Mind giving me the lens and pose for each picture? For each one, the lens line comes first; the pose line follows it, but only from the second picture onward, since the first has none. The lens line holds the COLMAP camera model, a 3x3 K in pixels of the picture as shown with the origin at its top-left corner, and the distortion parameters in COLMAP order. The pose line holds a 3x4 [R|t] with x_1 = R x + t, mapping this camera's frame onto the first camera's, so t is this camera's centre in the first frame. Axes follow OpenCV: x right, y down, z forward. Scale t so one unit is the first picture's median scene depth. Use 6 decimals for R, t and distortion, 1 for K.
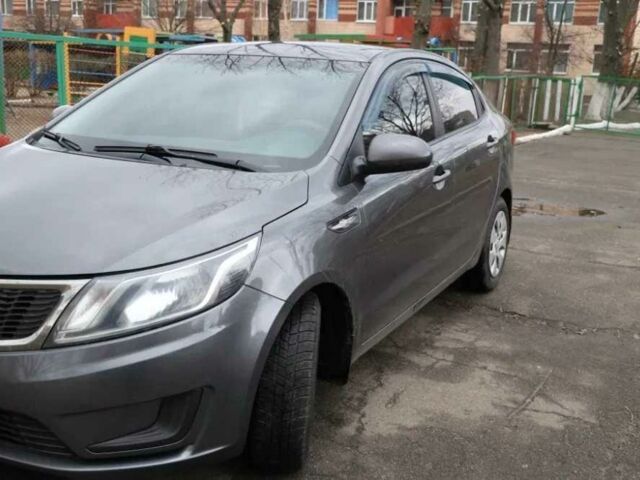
lens RADIAL K [[771.1, 0, 320.0], [0, 771.1, 240.0], [0, 0, 1]] dist [-0.077136, 0.314333]
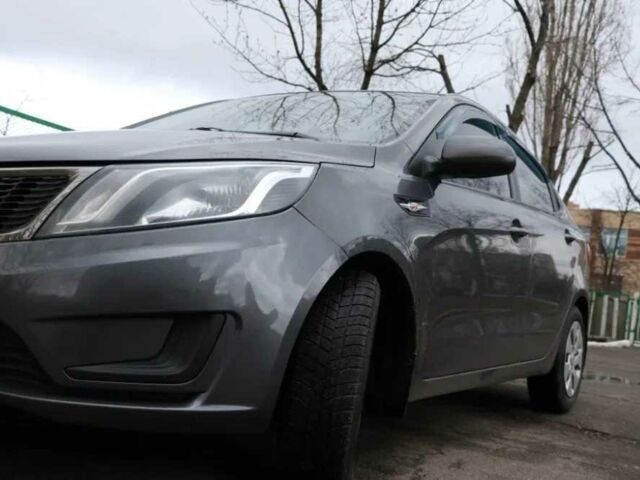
lens RADIAL K [[771.1, 0, 320.0], [0, 771.1, 240.0], [0, 0, 1]] dist [-0.077136, 0.314333]
pose [[0.994694, 0.071532, -0.073944, -0.004173], [-0.088261, 0.962624, -0.256056, 0.167452], [0.052864, 0.261223, 0.963830, 0.130899]]
